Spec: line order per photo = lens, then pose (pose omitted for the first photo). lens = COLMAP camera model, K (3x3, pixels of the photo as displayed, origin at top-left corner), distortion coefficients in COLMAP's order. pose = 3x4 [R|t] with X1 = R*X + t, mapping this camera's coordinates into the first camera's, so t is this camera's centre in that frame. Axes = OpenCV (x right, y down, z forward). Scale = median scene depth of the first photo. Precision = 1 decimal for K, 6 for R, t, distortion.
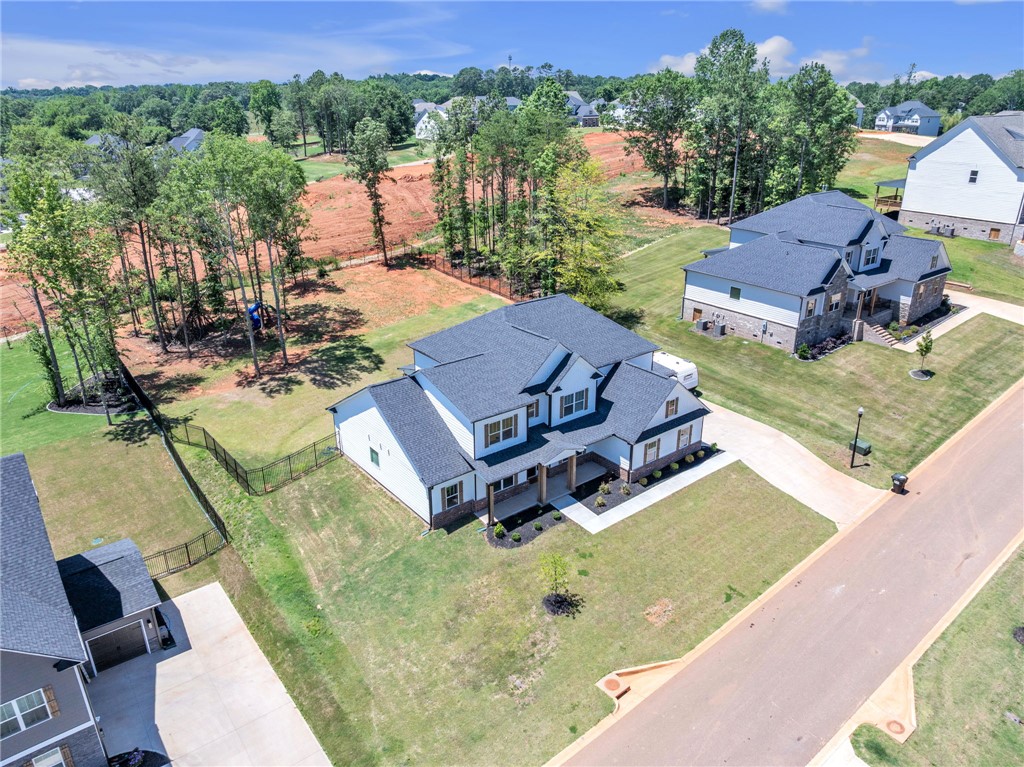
lens RADIAL K [[696.7, 0, 517.9], [0, 696.7, 381.4], [0, 0, 1]] dist [-0.031064, -0.002094]
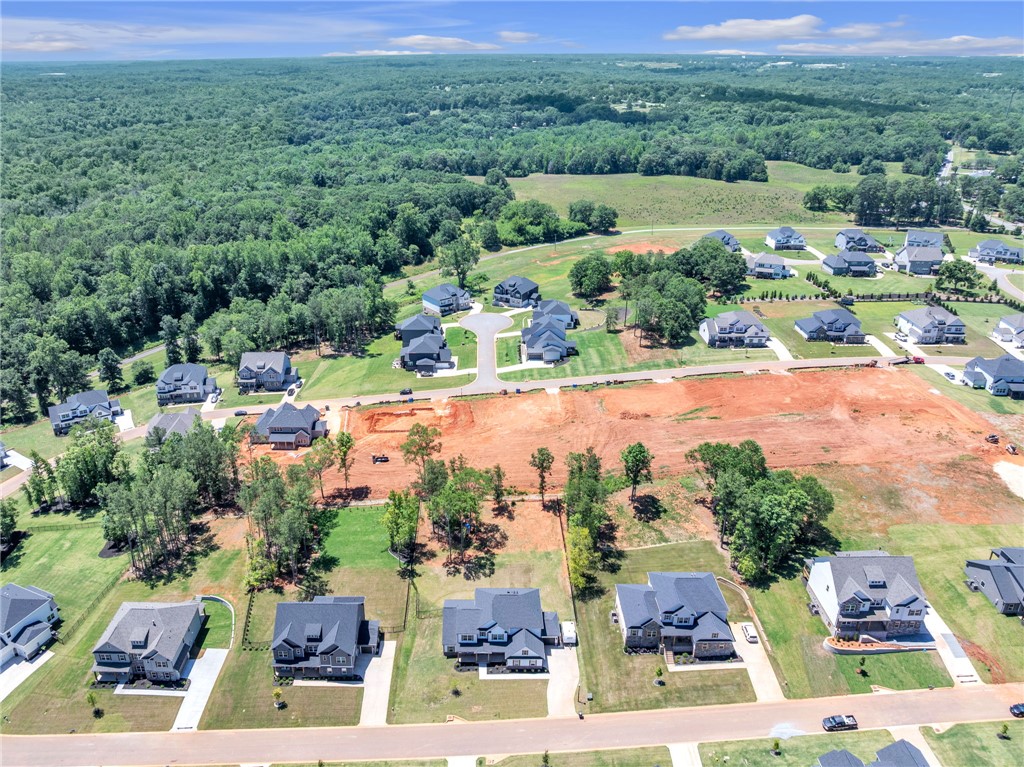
lens RADIAL K [[726.1, 0, 492.1], [0, 726.1, 382.2], [0, 0, 1]] dist [-0.029109, -0.000470]
pose [[0.783330, 0.260740, -0.564277, 1.254820], [-0.237527, 0.964440, 0.115912, -1.134648], [0.574435, 0.043234, 0.817408, -1.350892]]
